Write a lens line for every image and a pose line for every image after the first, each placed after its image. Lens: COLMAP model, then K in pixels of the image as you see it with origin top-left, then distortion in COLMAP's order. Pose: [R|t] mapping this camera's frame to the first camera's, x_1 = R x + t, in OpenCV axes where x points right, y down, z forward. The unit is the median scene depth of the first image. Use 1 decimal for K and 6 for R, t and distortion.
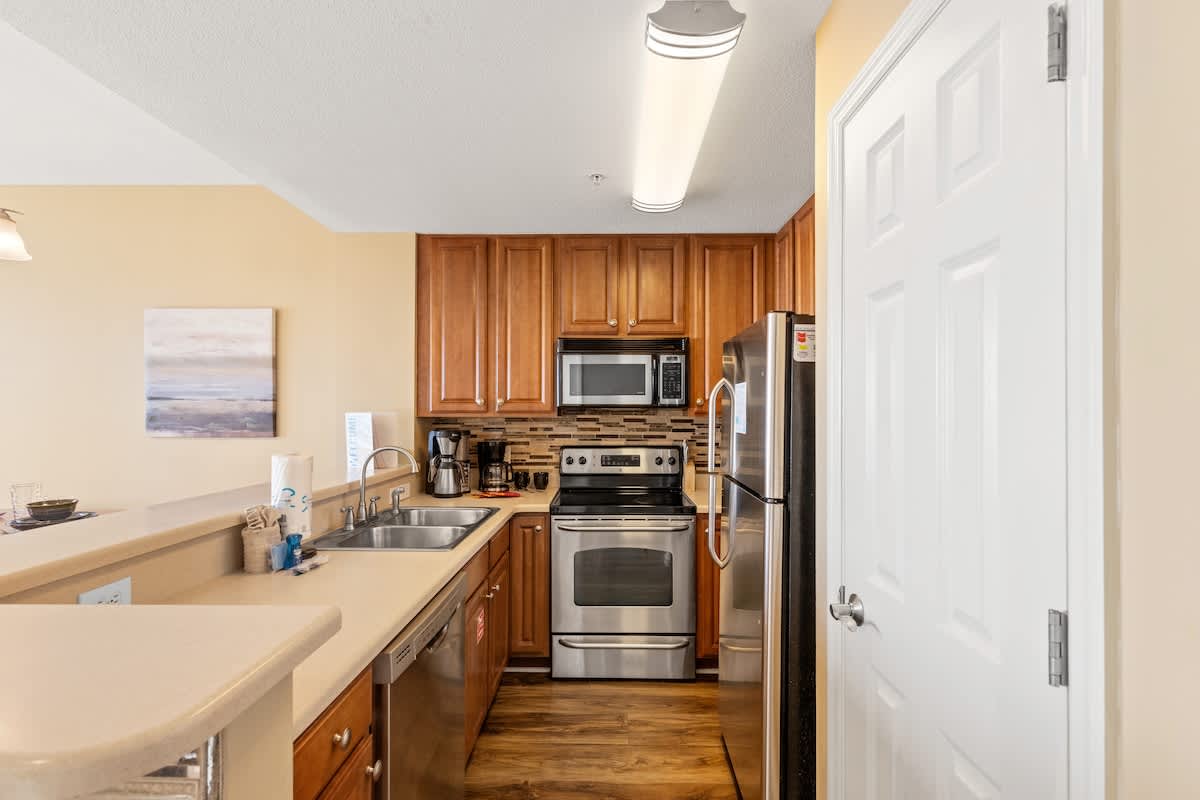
lens RADIAL K [[538.8, 0, 603.2], [0, 538.8, 409.3], [0, 0, 1]] dist [0.008862, 0.000325]
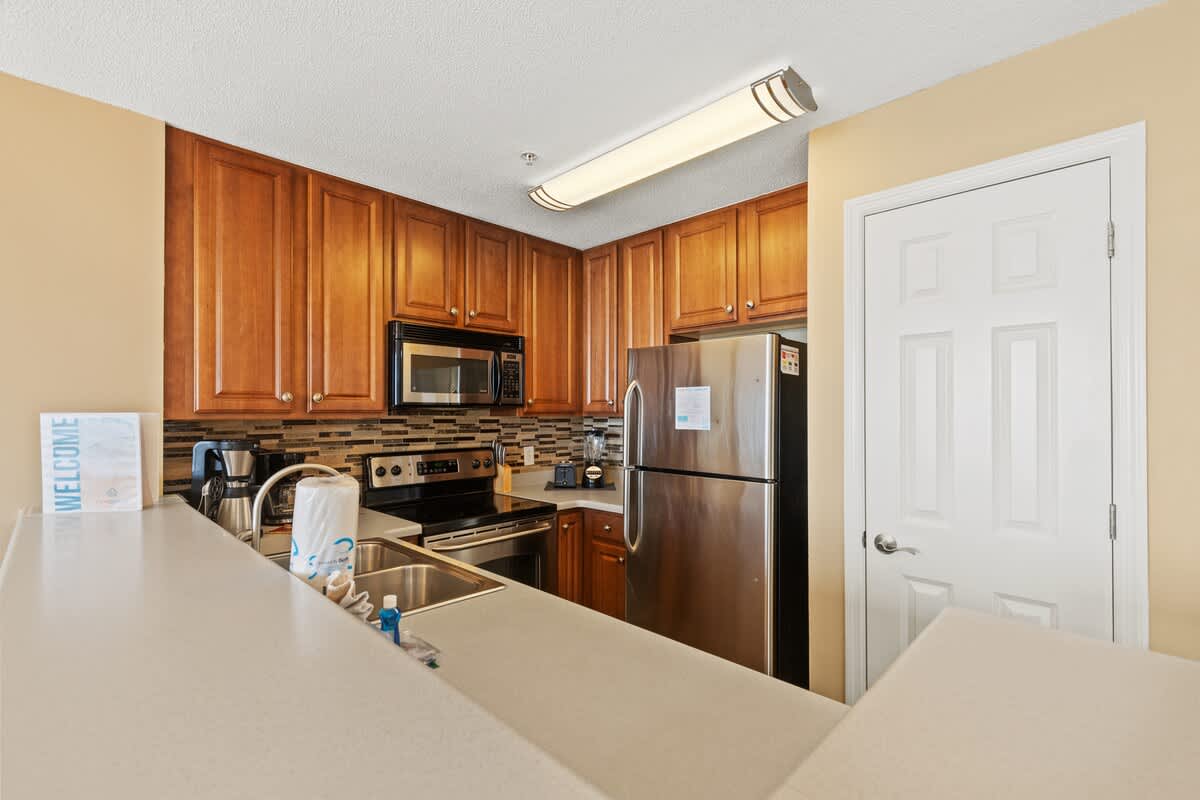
lens RADIAL K [[538.8, 0, 602.2], [0, 538.8, 408.0], [0, 0, 1]] dist [0.008862, 0.000325]
pose [[0.686855, 0.004987, 0.726777, -0.425875], [-0.002850, 0.999987, -0.004169, 0.001467], [-0.726789, 0.000793, 0.686861, 0.197397]]
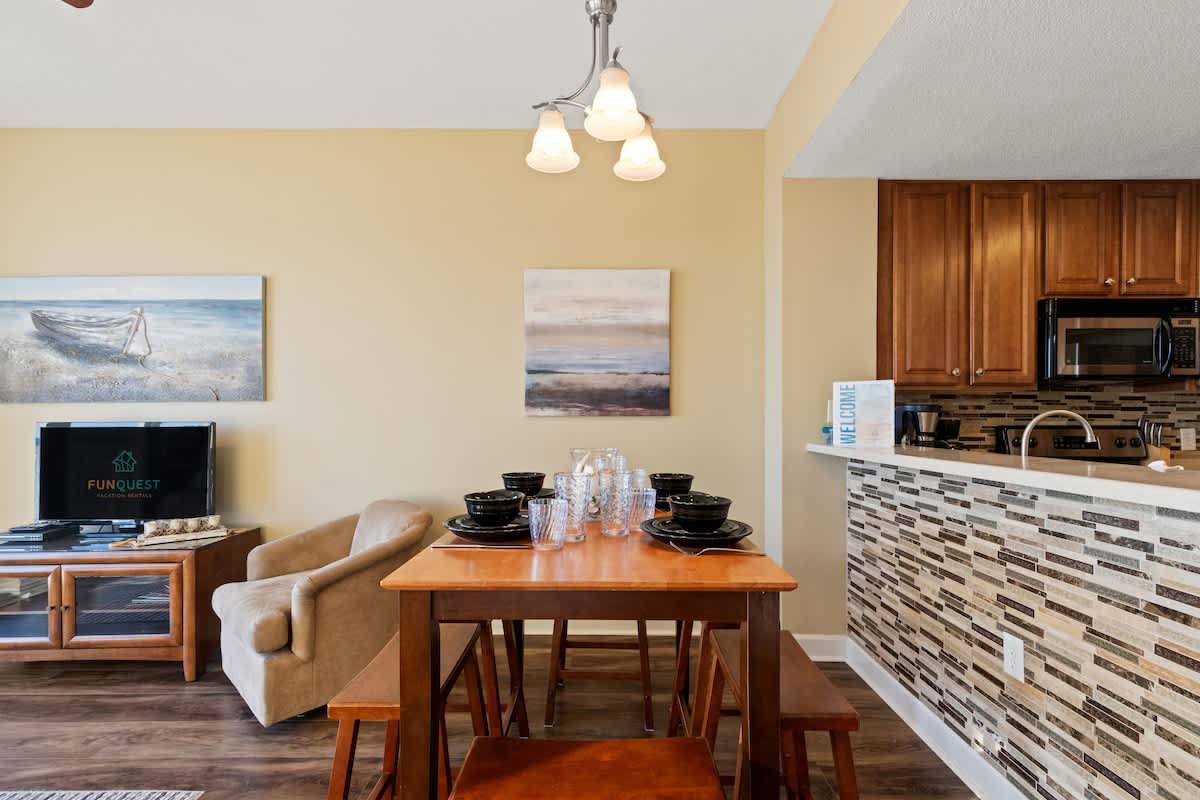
lens RADIAL K [[538.8, 0, 606.2], [0, 538.8, 420.3], [0, 0, 1]] dist [0.008862, 0.000325]
pose [[0.999887, 0.001507, 0.014944, -0.748000], [-0.001615, 0.999973, 0.007181, 0.054072], [-0.014933, -0.007204, 0.999863, 0.125334]]
